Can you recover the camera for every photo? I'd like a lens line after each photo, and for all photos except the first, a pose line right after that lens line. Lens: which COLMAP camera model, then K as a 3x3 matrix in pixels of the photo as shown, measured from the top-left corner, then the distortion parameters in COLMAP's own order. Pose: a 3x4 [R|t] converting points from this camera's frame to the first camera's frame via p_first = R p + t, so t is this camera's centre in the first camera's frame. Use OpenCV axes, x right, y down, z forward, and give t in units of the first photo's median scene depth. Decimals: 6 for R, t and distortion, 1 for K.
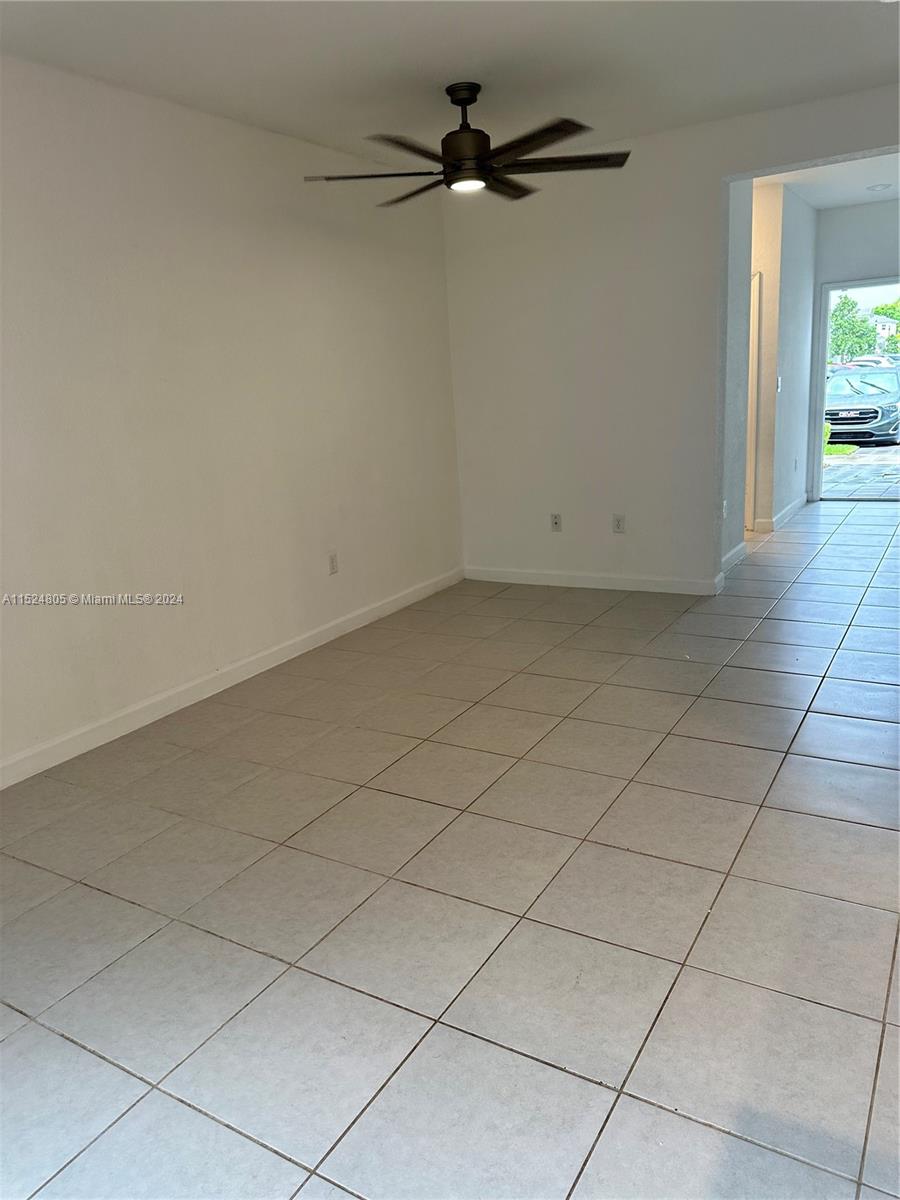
lens RADIAL K [[851.2, 0, 450.0], [0, 851.2, 600.0], [0, 0, 1]] dist [0.038625, -0.001757]
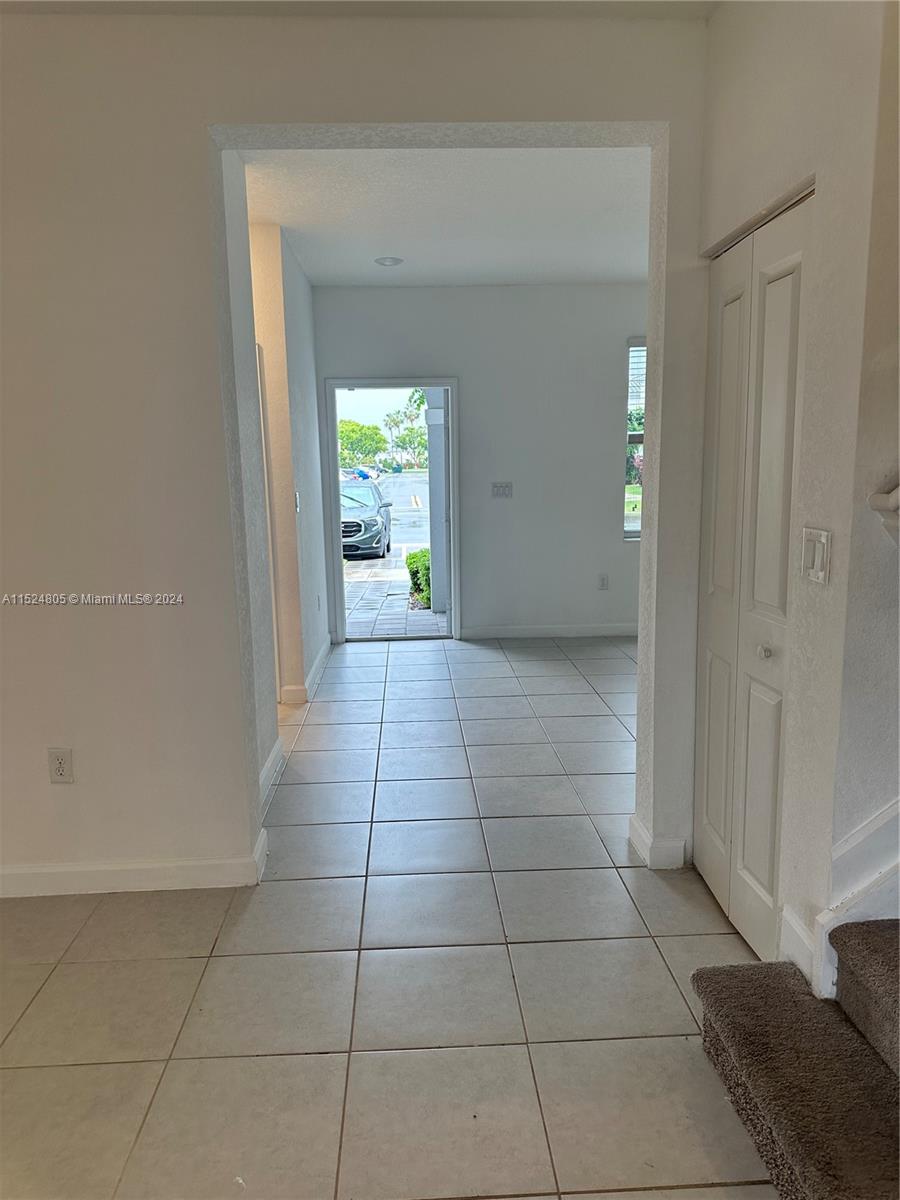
lens RADIAL K [[851.2, 0, 450.0], [0, 851.2, 600.0], [0, 0, 1]] dist [0.038625, -0.001757]
pose [[0.830840, -0.047974, 0.554440, 0.042032], [0.113010, 0.990064, -0.083681, -0.044853], [-0.544917, 0.132183, 0.828006, 0.163702]]
